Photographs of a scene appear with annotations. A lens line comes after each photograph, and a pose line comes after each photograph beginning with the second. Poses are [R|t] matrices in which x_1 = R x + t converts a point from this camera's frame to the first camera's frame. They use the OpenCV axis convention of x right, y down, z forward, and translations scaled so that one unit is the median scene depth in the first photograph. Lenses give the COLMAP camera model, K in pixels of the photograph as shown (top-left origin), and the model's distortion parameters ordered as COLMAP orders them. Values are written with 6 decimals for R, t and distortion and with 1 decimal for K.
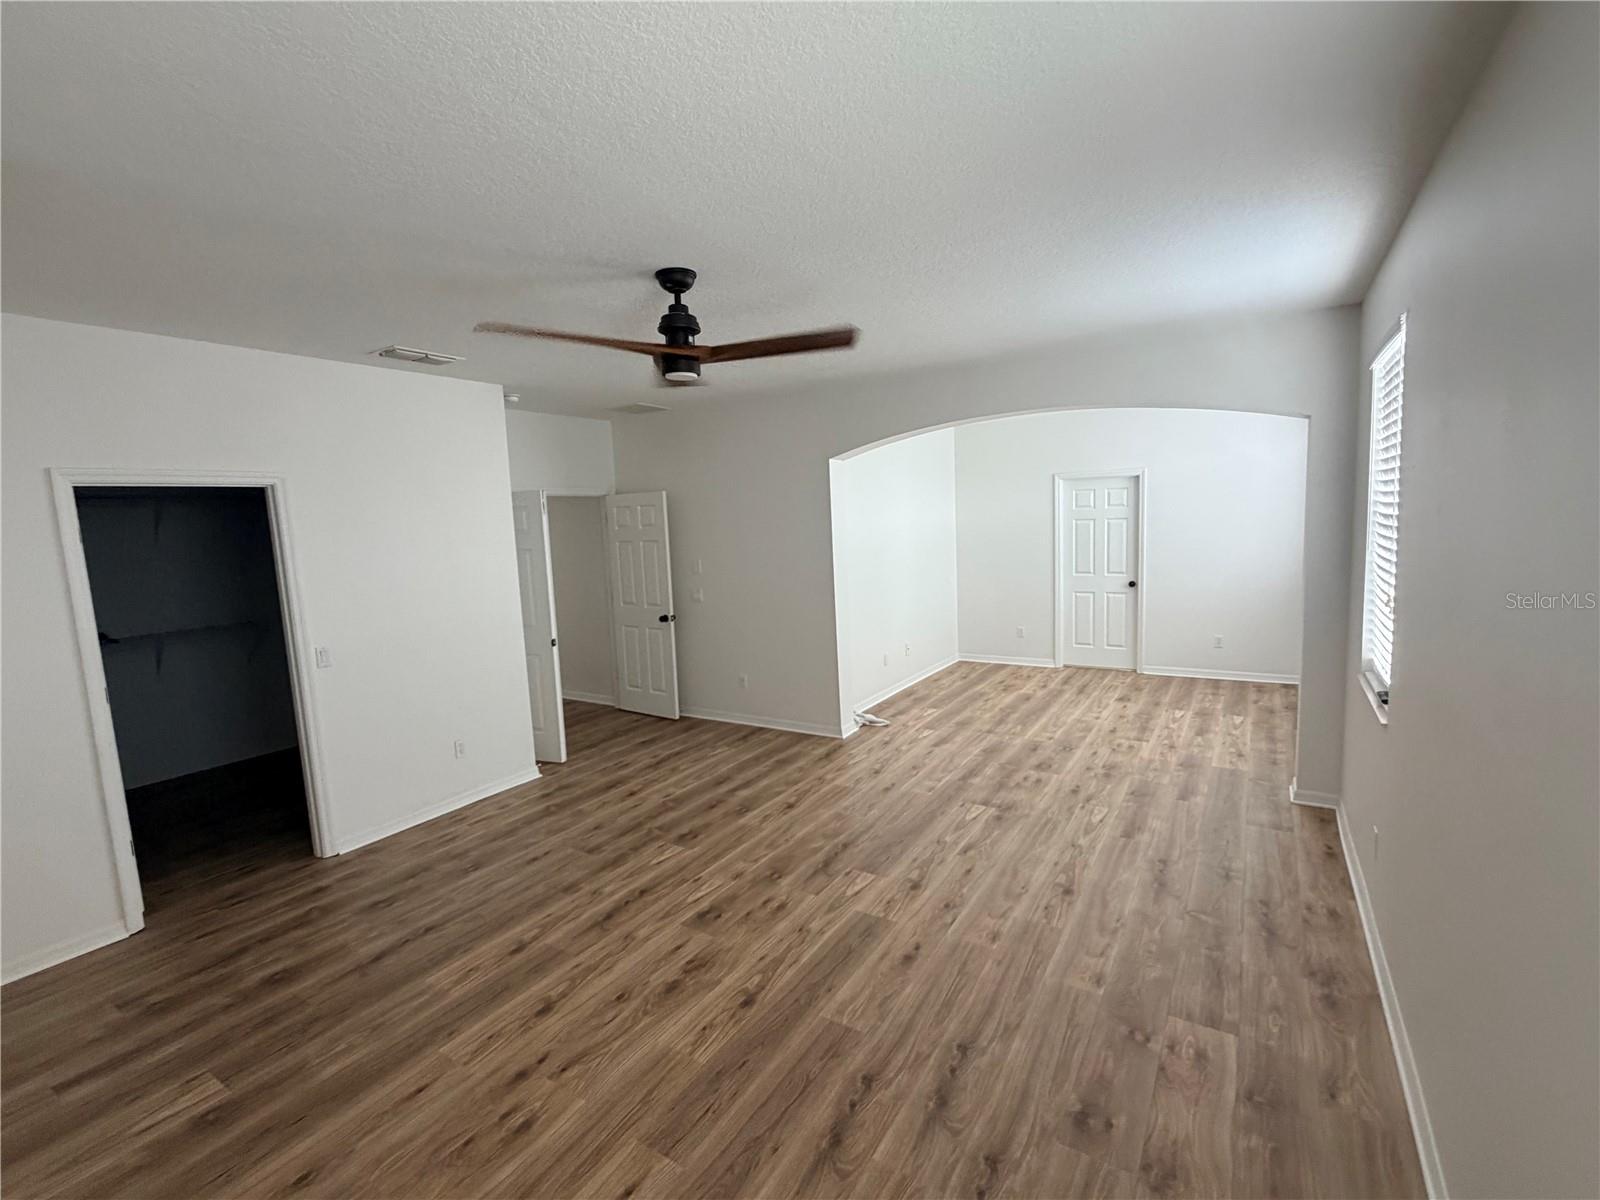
lens RADIAL K [[720.4, 0, 800.8], [0, 720.4, 603.8], [0, 0, 1]] dist [0.000041, -0.000002]
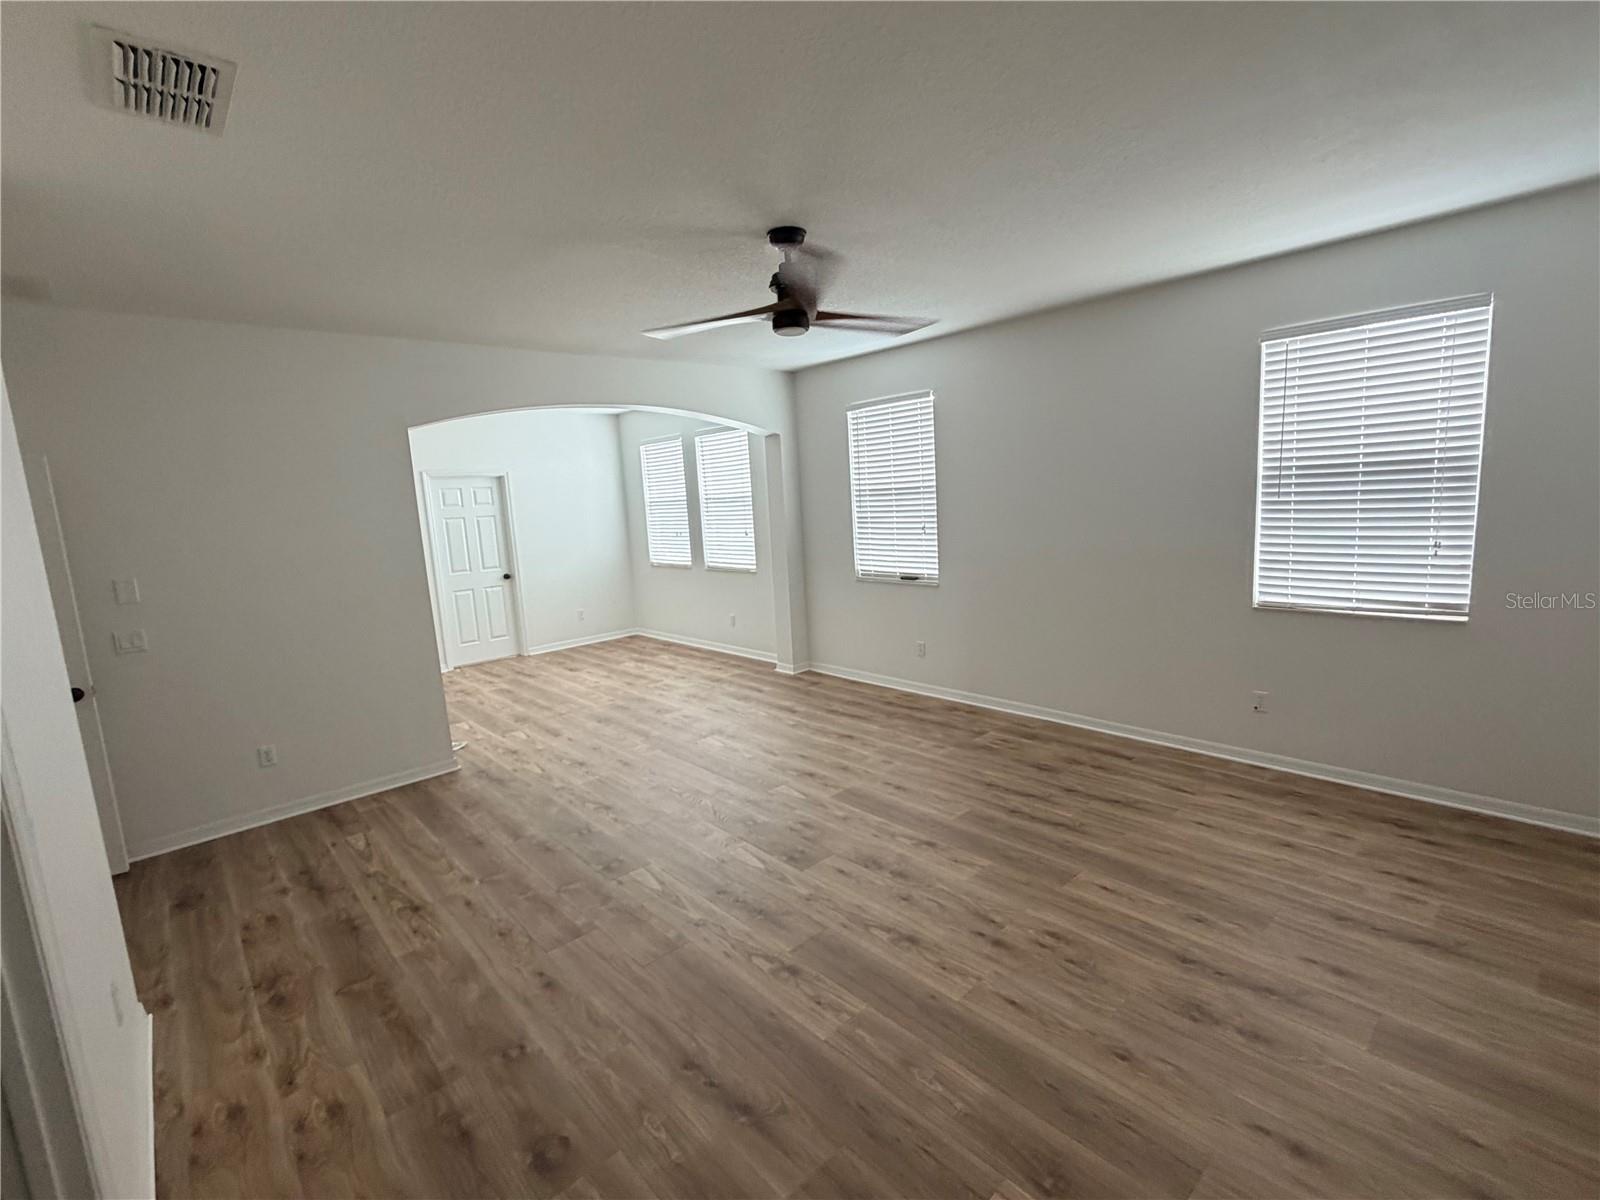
lens RADIAL K [[720.4, 0, 799.6], [0, 720.4, 600.0], [0, 0, 1]] dist [0.000041, -0.000002]
pose [[0.265552, -0.114886, 0.957227, -0.753359], [0.158570, 0.984558, 0.074176, -0.005515], [-0.950967, 0.132090, 0.279669, 0.458050]]
